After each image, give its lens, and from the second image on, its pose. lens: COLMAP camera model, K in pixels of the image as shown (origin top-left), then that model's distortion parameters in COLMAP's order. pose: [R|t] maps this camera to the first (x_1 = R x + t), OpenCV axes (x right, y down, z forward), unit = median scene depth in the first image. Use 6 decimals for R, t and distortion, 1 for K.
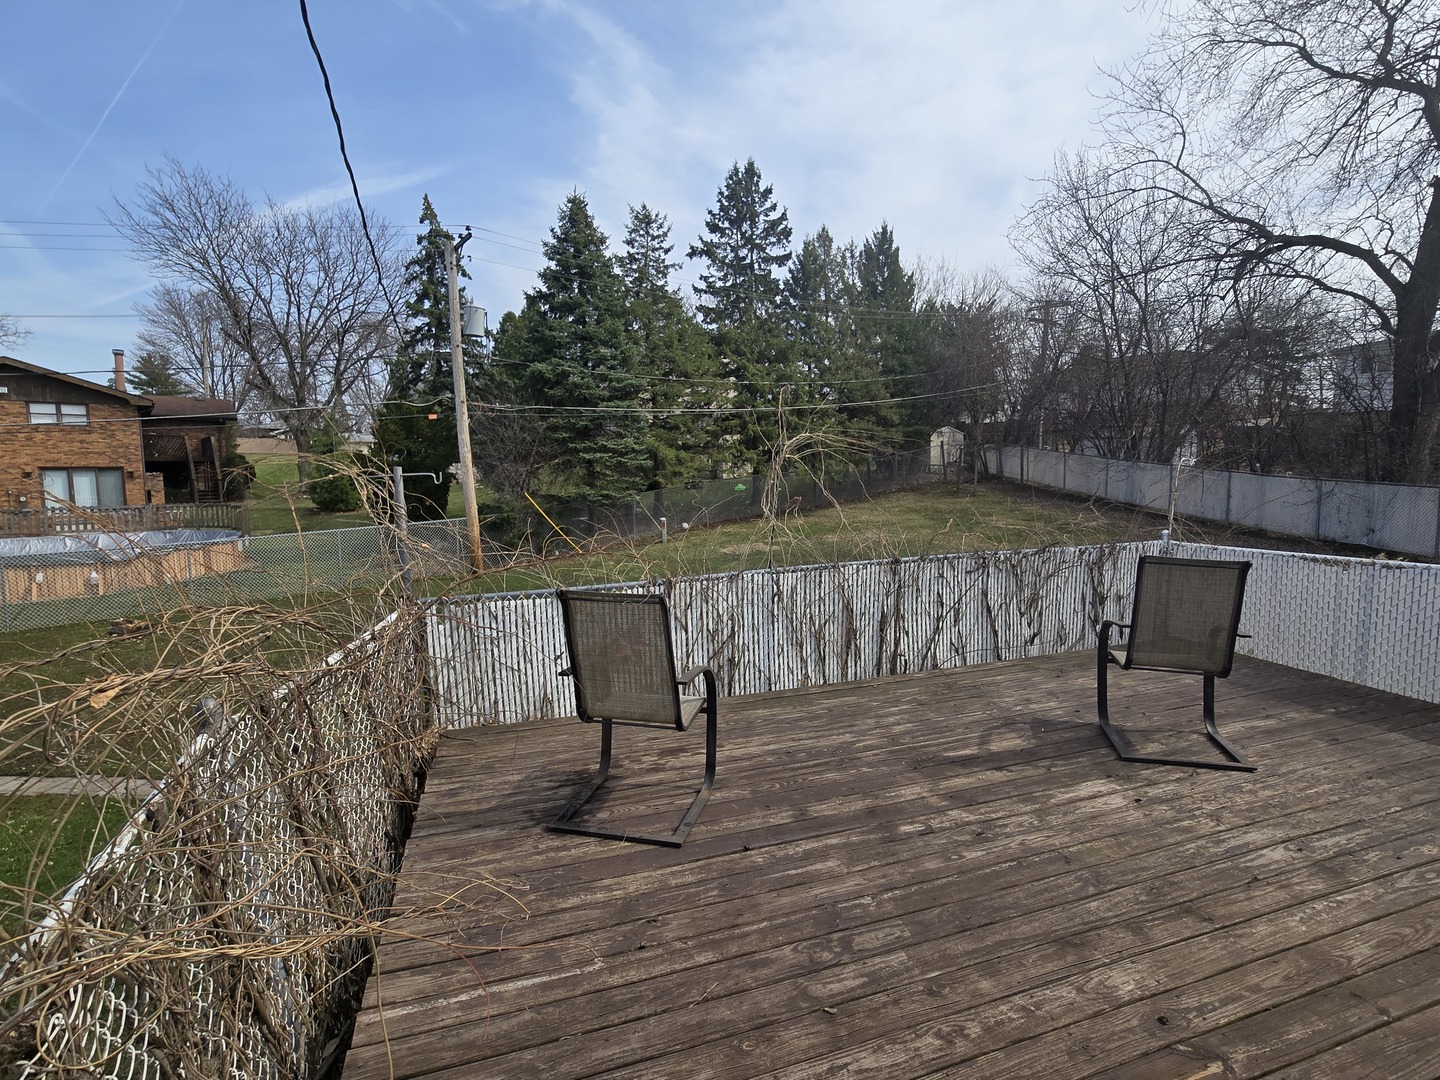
lens RADIAL K [[681.2, 0, 720.0], [0, 681.2, 540.0], [0, 0, 1]] dist [-0.001297, 0.001631]
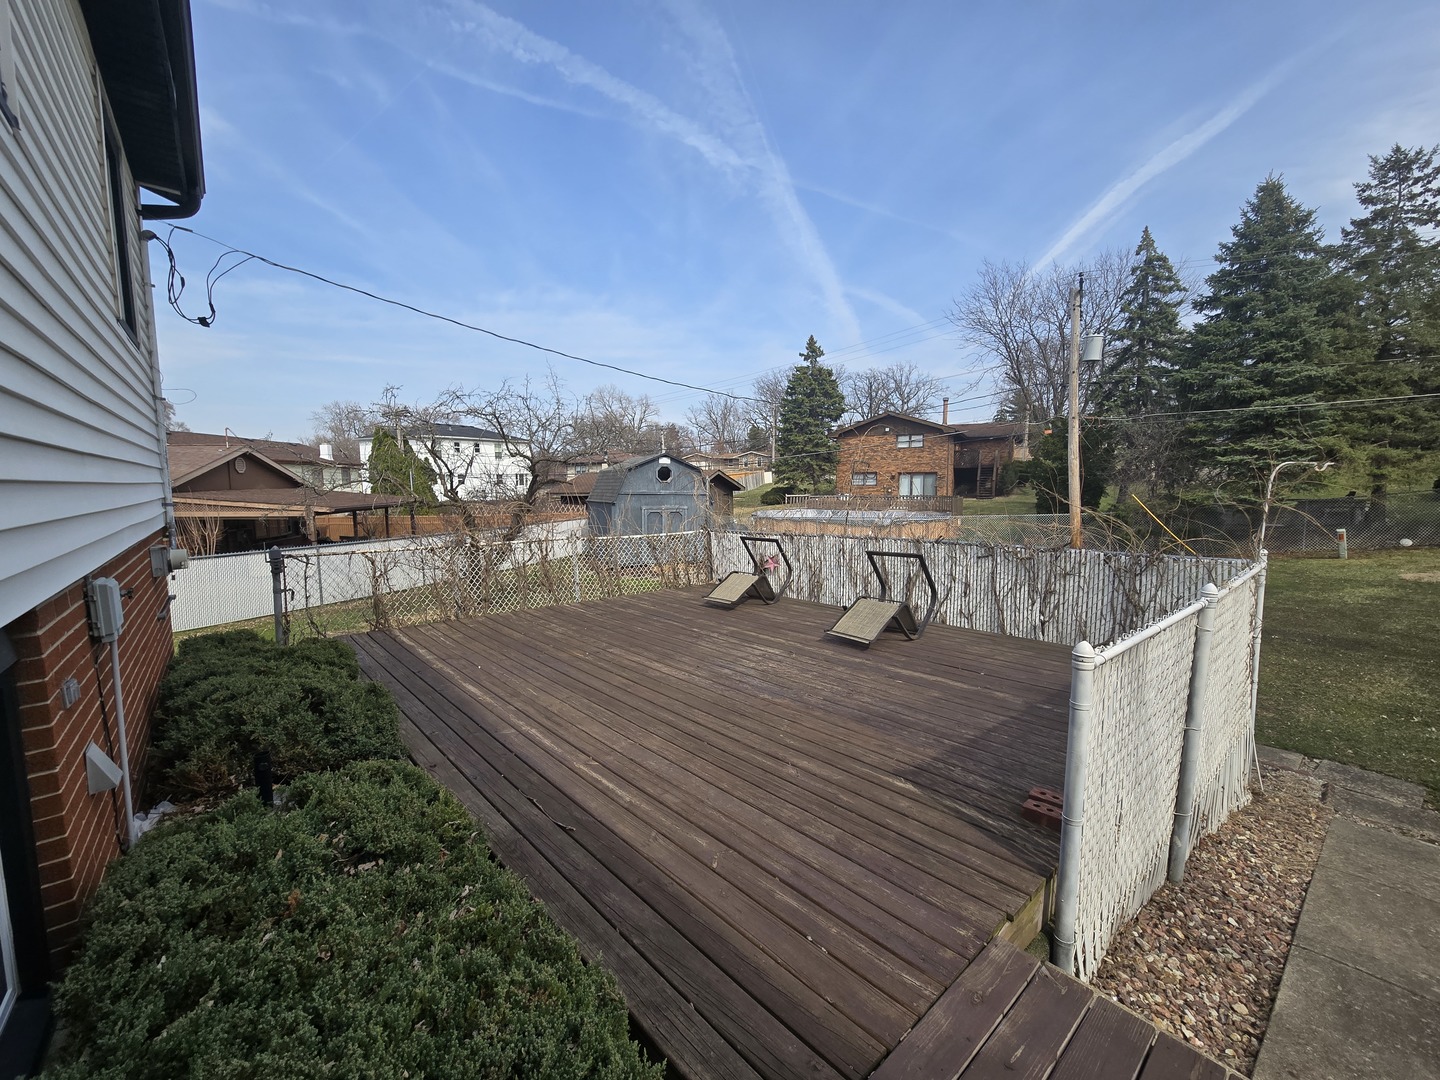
lens RADIAL K [[527.3, 0, 720.0], [0, 527.3, 540.0], [0, 0, 1]] dist [-0.000049, -0.003752]
pose [[0.427669, 0.106985, -0.897582, 0.137298], [-0.085222, 0.993321, 0.077790, -0.002735], [0.899909, 0.043225, 0.433930, 0.018434]]
